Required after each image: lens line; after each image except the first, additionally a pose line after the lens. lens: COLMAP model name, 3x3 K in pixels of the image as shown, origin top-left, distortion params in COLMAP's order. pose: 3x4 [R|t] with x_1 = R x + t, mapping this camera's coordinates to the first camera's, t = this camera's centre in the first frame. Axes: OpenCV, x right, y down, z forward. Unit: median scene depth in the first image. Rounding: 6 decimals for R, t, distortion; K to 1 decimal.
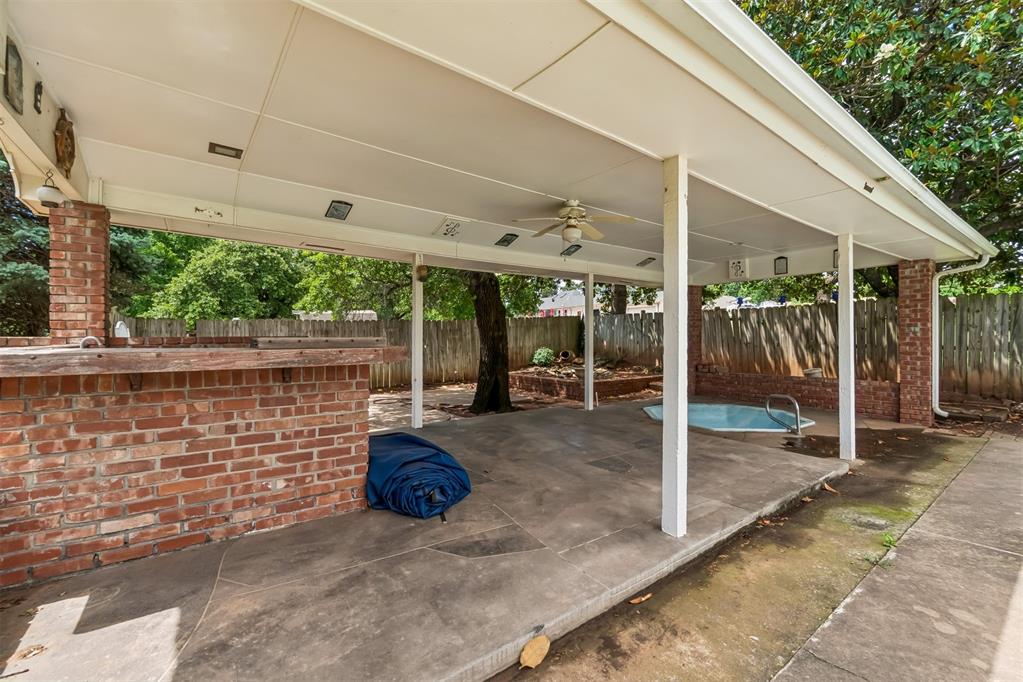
lens RADIAL K [[442.9, 0, 511.5], [0, 442.9, 341.0], [0, 0, 1]] dist [0.001033, -0.000148]
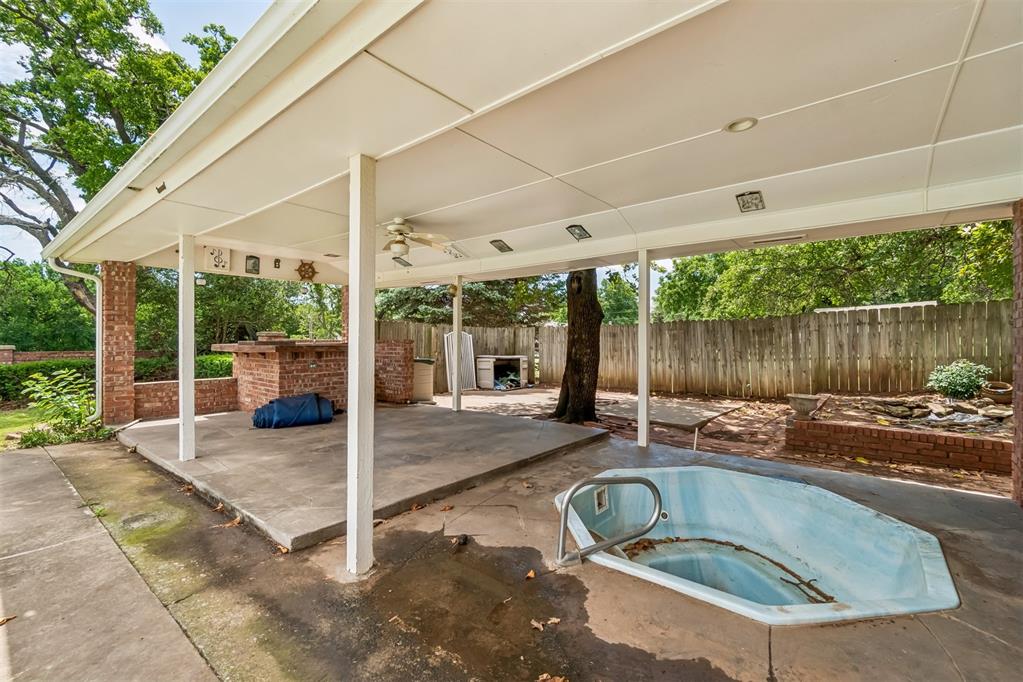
lens RADIAL K [[438.6, 0, 514.6], [0, 438.6, 336.9], [0, 0, 1]] dist [-0.011276, -0.000088]
pose [[0.243184, -0.005637, -0.969964, 1.906132], [-0.007328, 0.999944, -0.007648, -0.018408], [0.969953, 0.008967, 0.243129, 1.515312]]
